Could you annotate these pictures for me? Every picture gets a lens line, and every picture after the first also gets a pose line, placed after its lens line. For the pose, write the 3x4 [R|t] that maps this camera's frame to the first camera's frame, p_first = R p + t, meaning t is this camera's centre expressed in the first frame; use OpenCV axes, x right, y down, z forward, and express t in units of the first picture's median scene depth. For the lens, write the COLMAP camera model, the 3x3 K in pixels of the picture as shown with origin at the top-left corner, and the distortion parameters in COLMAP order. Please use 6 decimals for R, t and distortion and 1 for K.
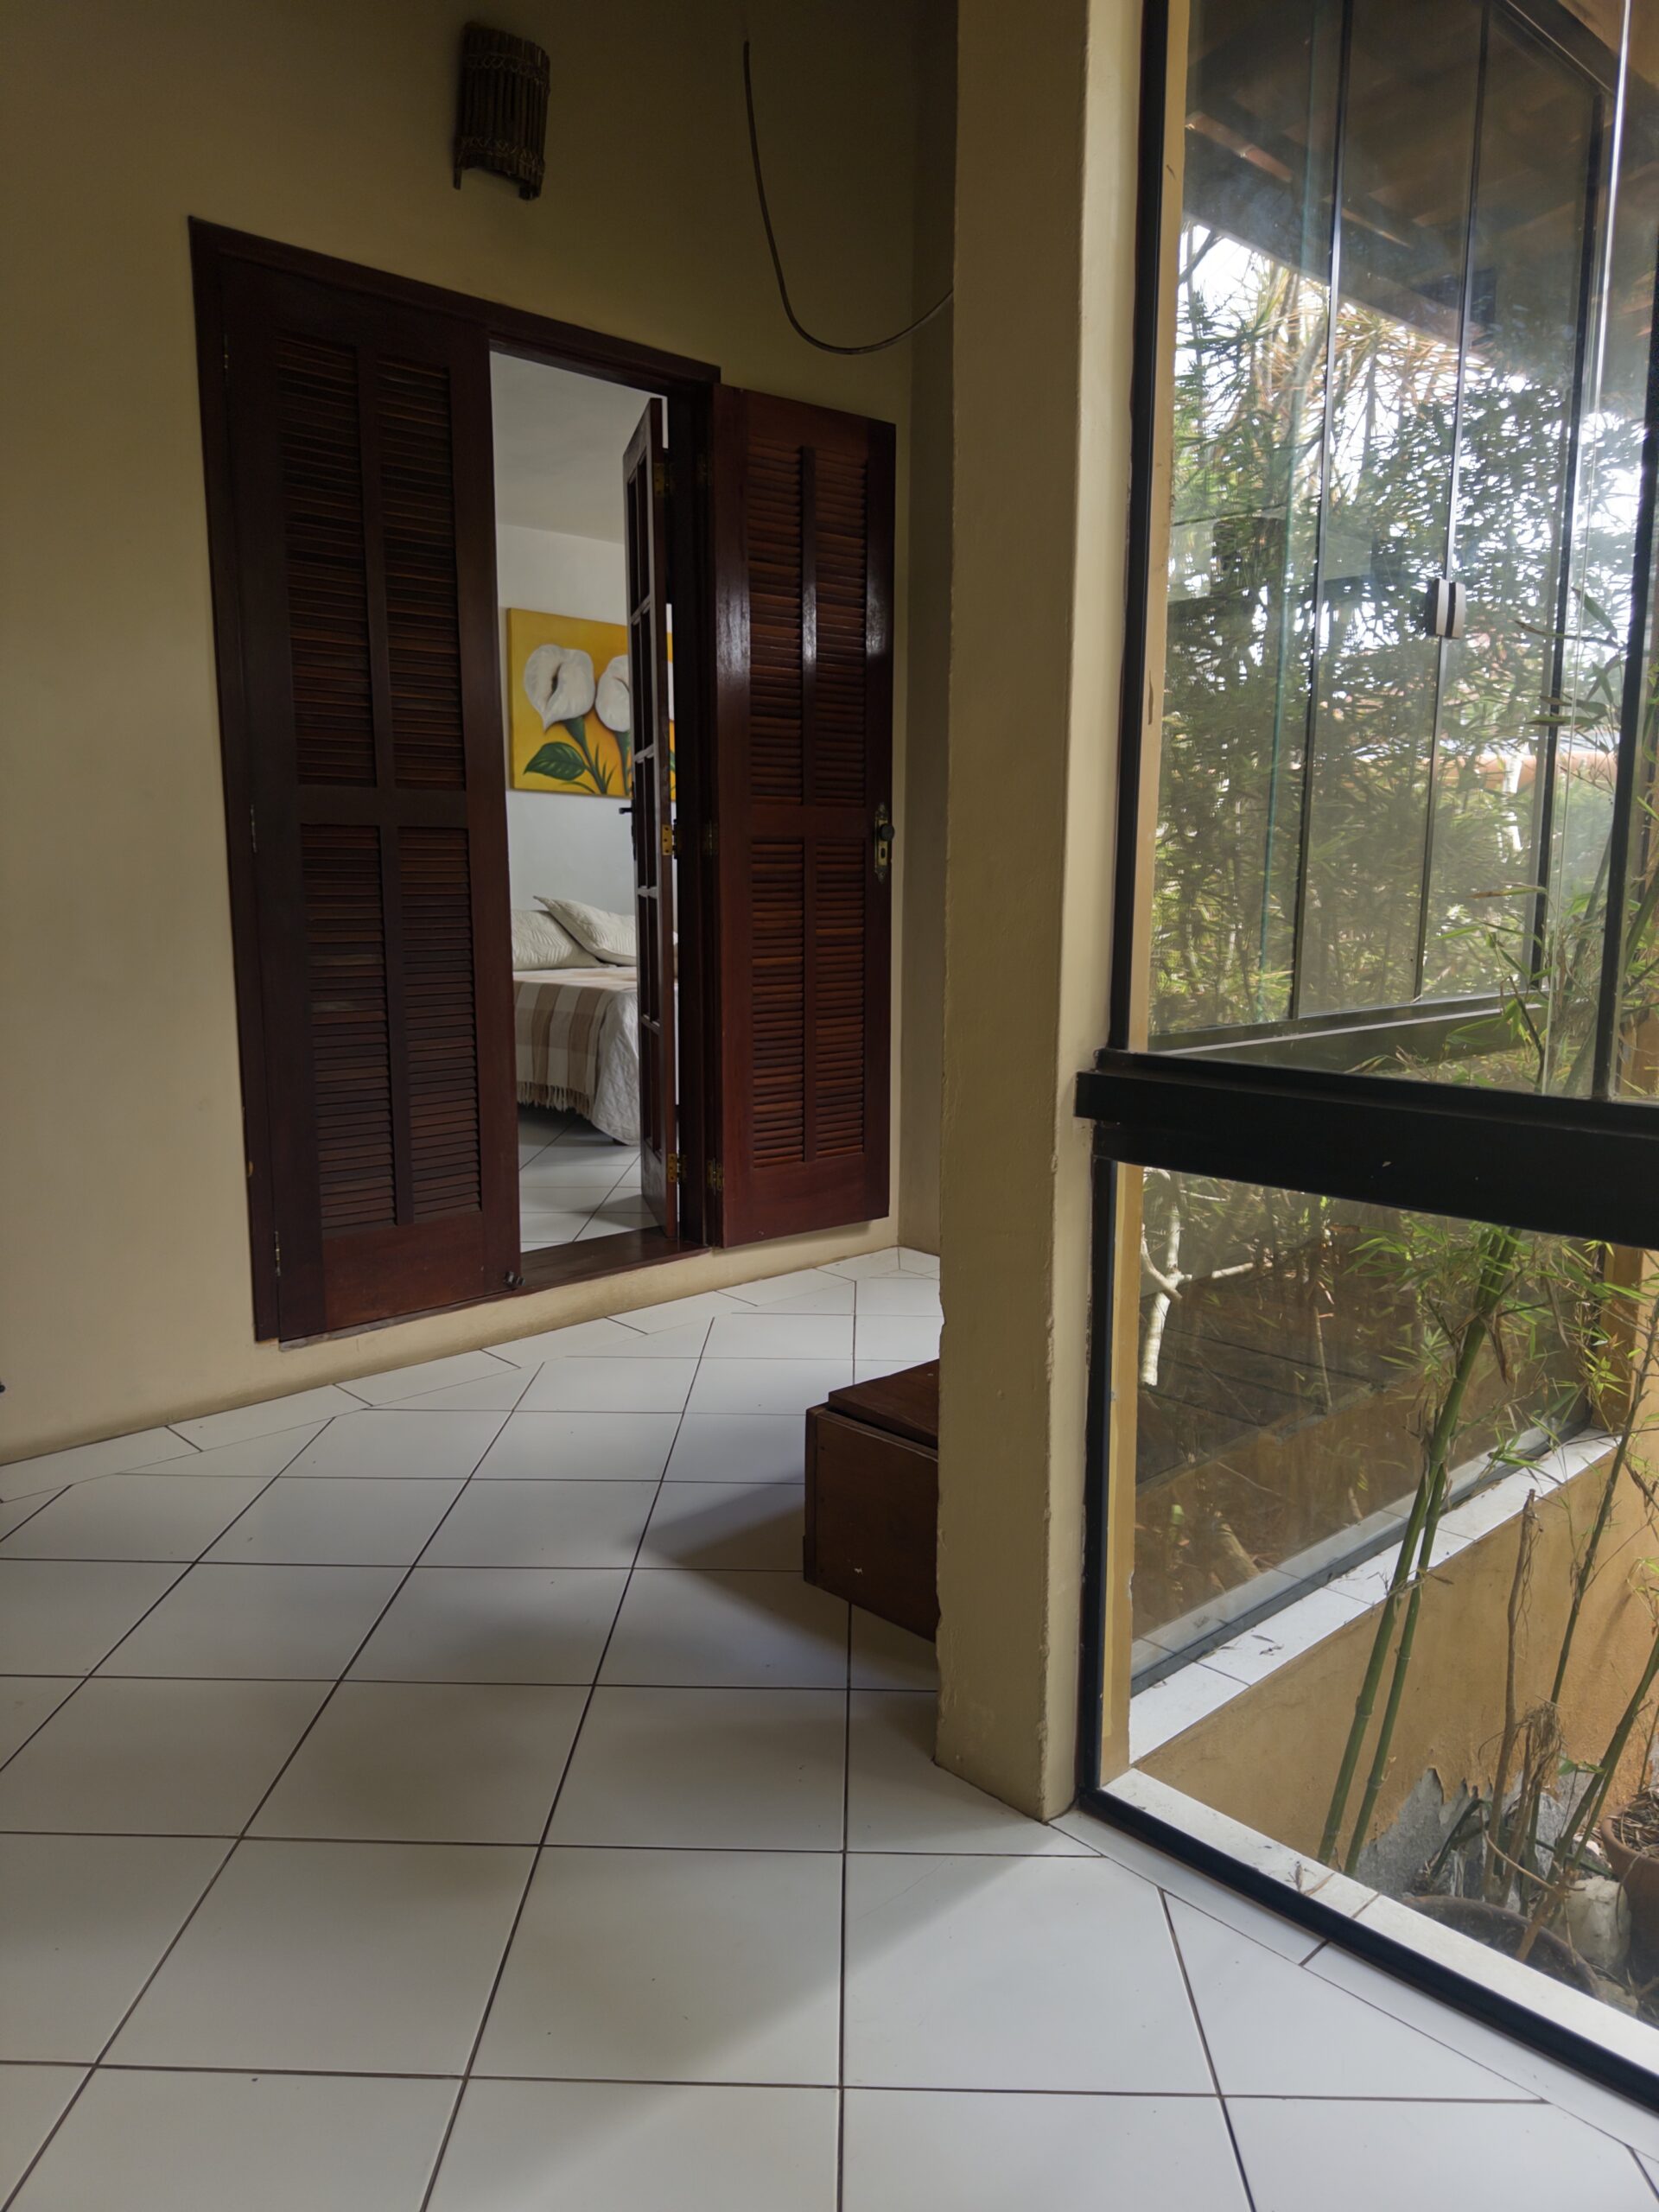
lens RADIAL K [[1542.6, 0, 836.3], [0, 1542.6, 1111.8], [0, 0, 1]] dist [0.007786, 0.000555]
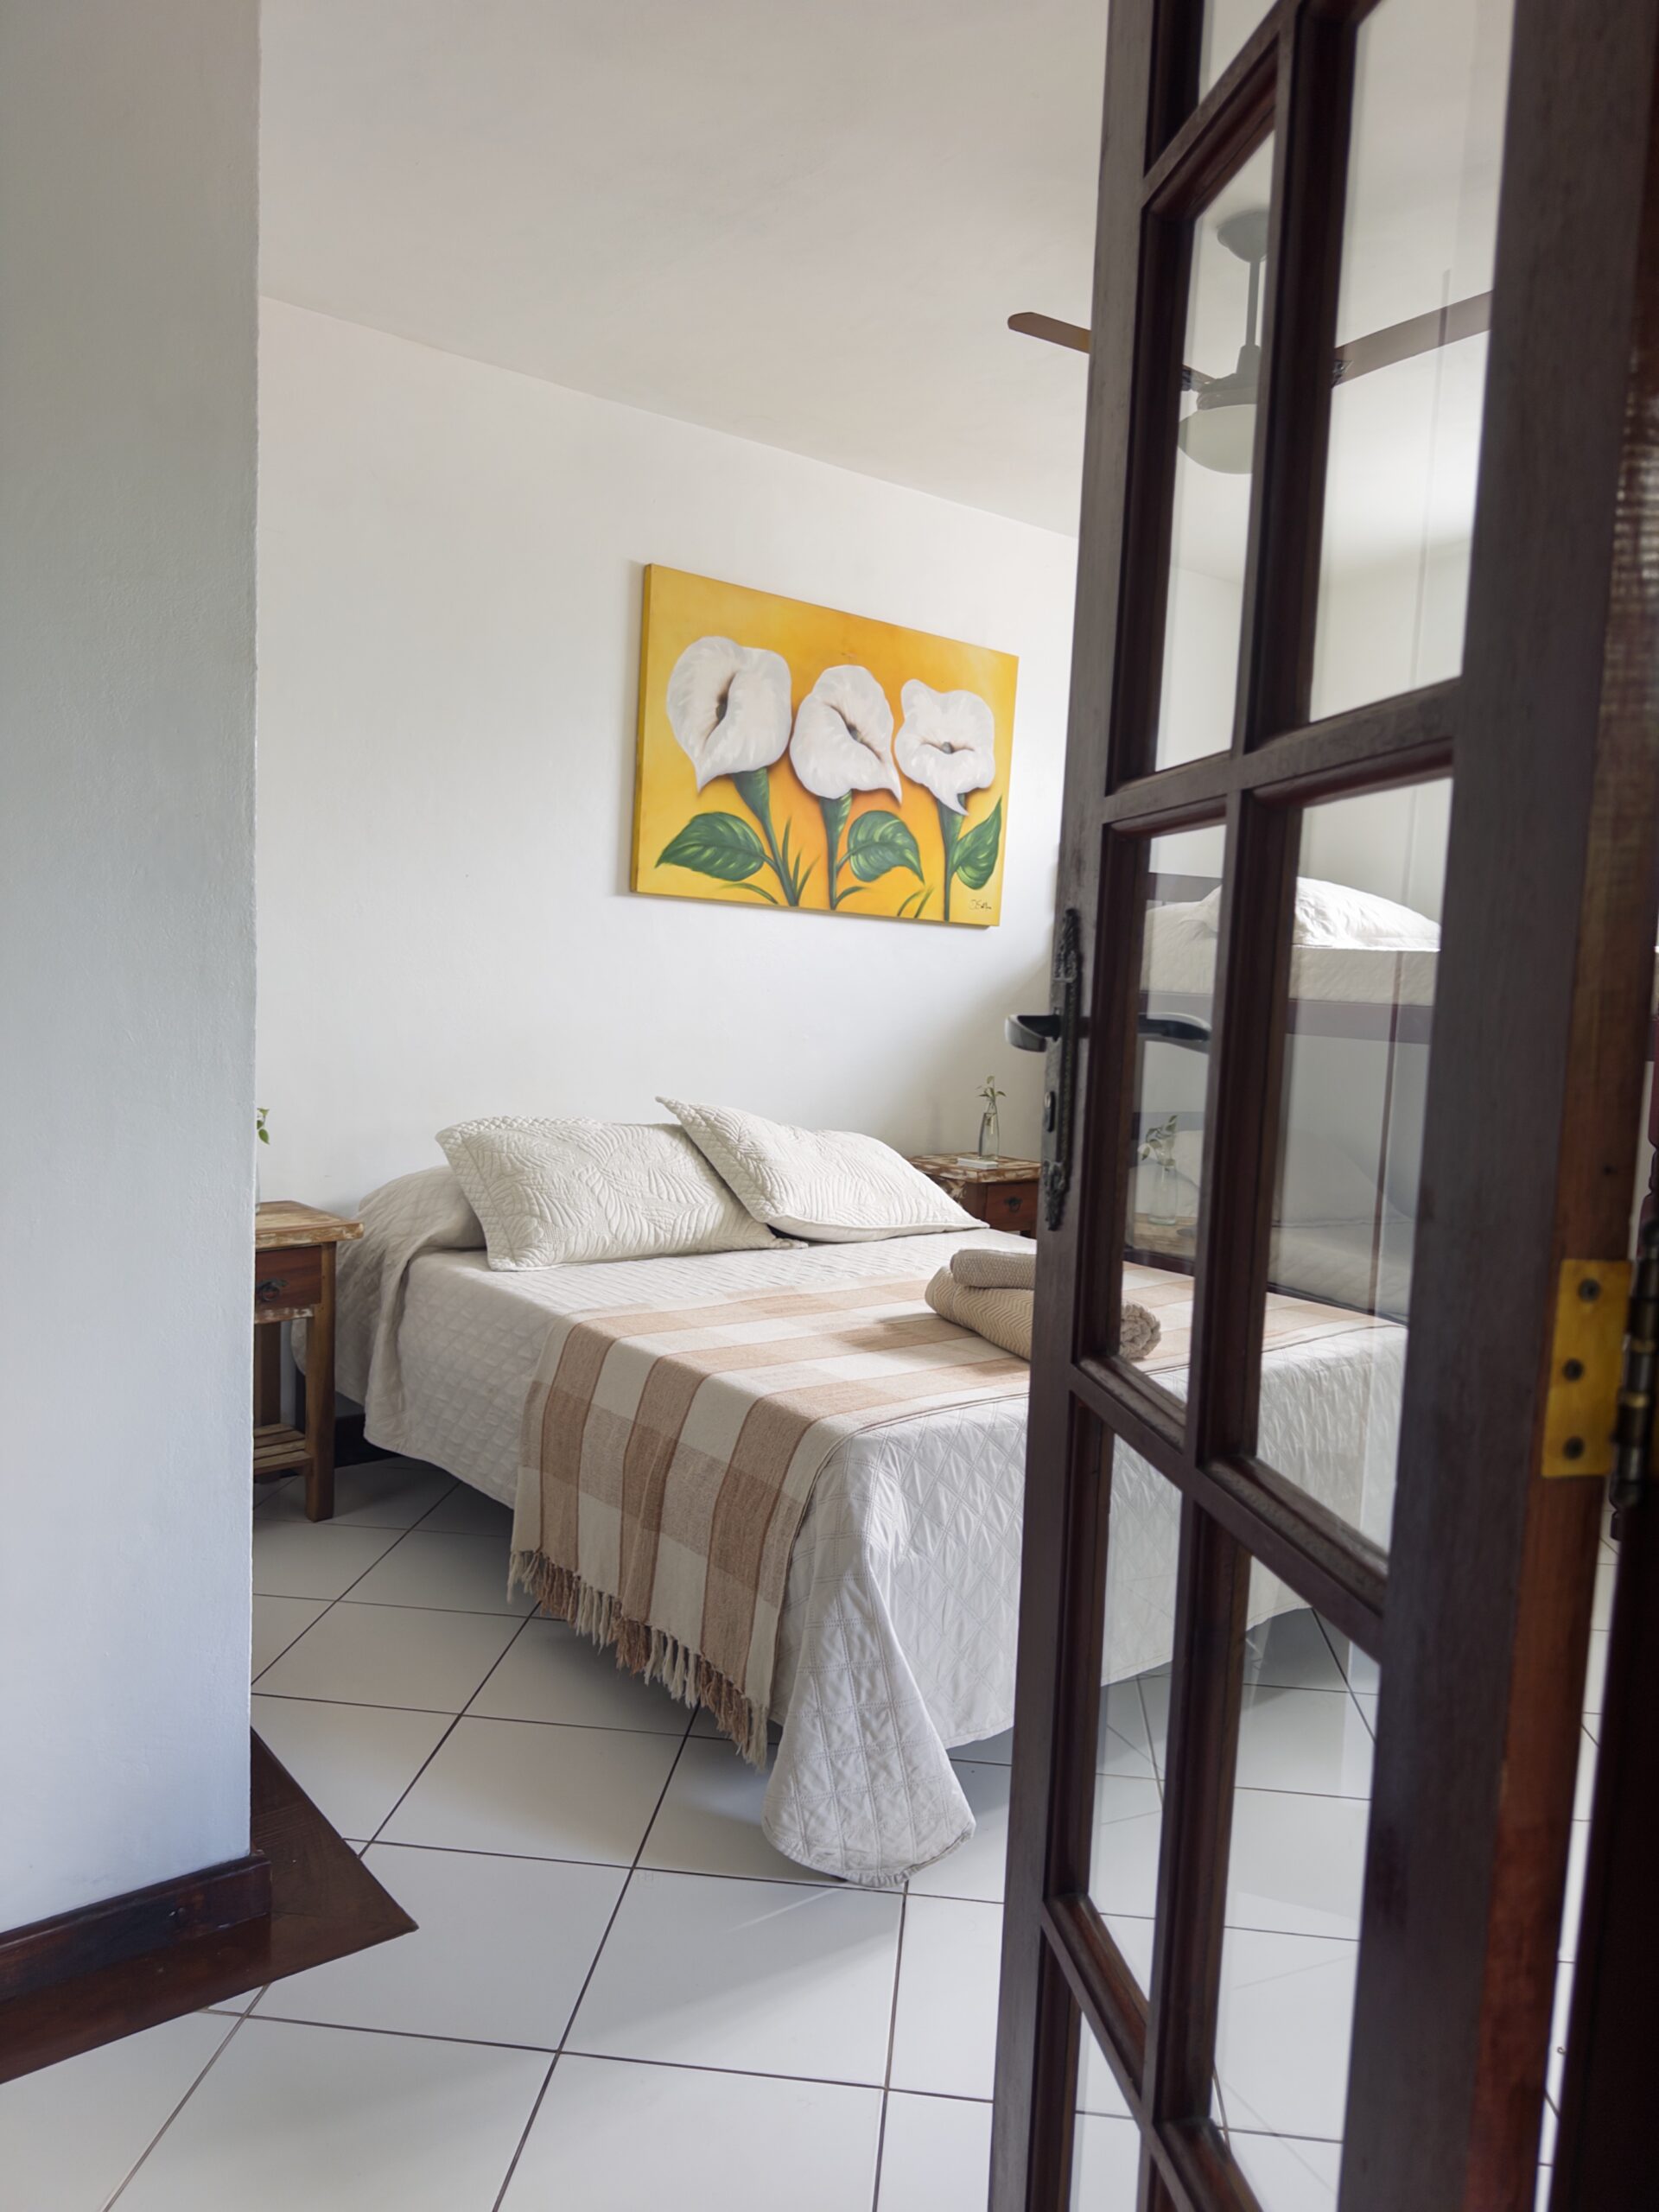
lens RADIAL K [[1542.6, 0, 824.6], [0, 1542.6, 1101.0], [0, 0, 1]] dist [0.007786, 0.000555]
pose [[0.994666, 0.057956, -0.085329, -0.090548], [-0.063767, 0.995711, -0.067034, -0.102336], [0.081078, 0.072118, 0.994095, 0.464403]]
